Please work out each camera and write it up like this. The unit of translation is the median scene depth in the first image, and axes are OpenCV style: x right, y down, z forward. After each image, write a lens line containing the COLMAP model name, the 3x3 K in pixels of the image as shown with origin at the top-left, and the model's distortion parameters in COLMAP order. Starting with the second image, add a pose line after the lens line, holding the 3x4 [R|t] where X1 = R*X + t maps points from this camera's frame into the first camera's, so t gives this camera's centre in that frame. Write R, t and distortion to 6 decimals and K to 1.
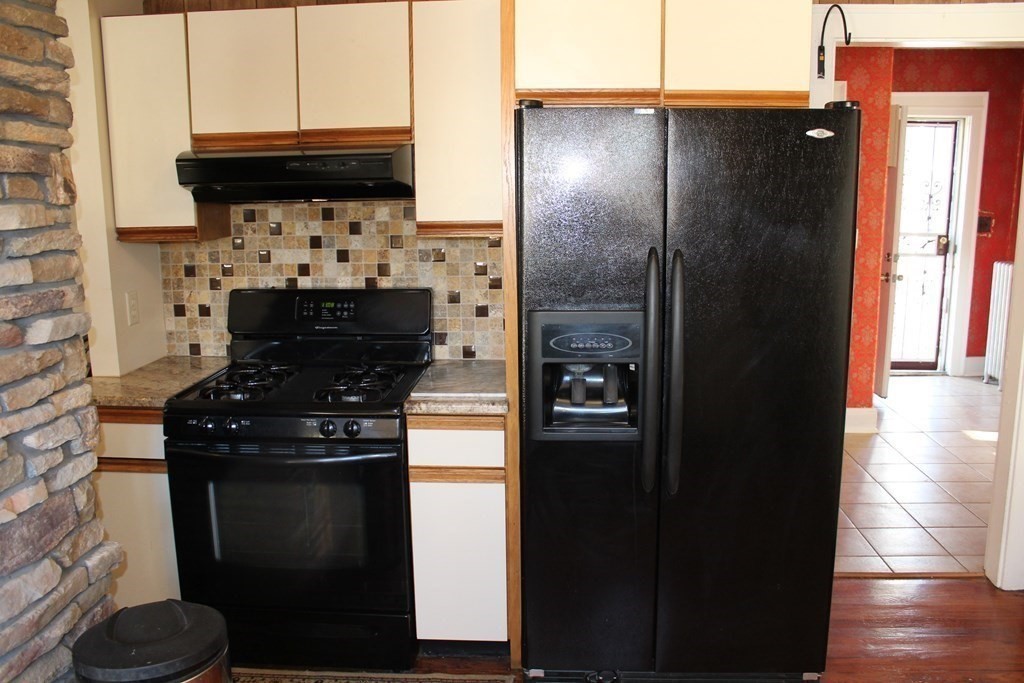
lens RADIAL K [[869.8, 0, 510.0], [0, 869.8, 342.4], [0, 0, 1]] dist [-0.140092, 0.123173]
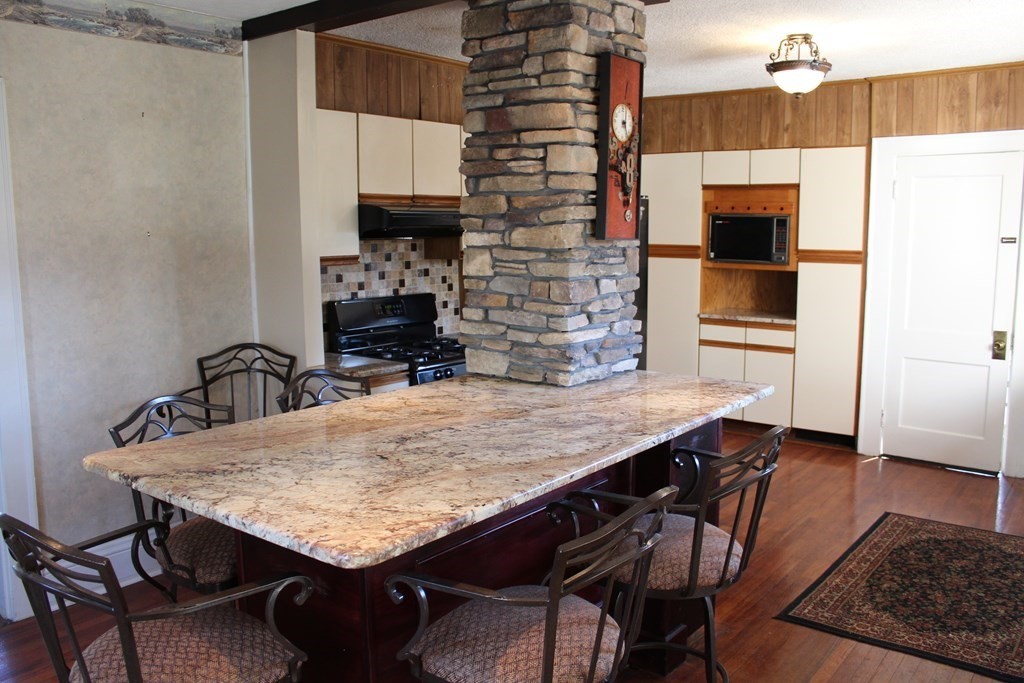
lens RADIAL K [[869.8, 0, 511.3], [0, 869.8, 338.9], [0, 0, 1]] dist [-0.140092, 0.123173]
pose [[0.546175, -0.101942, 0.831445, -1.361586], [0.148346, 0.988650, 0.023768, 0.008479], [-0.824431, 0.110360, 0.555098, -0.025496]]
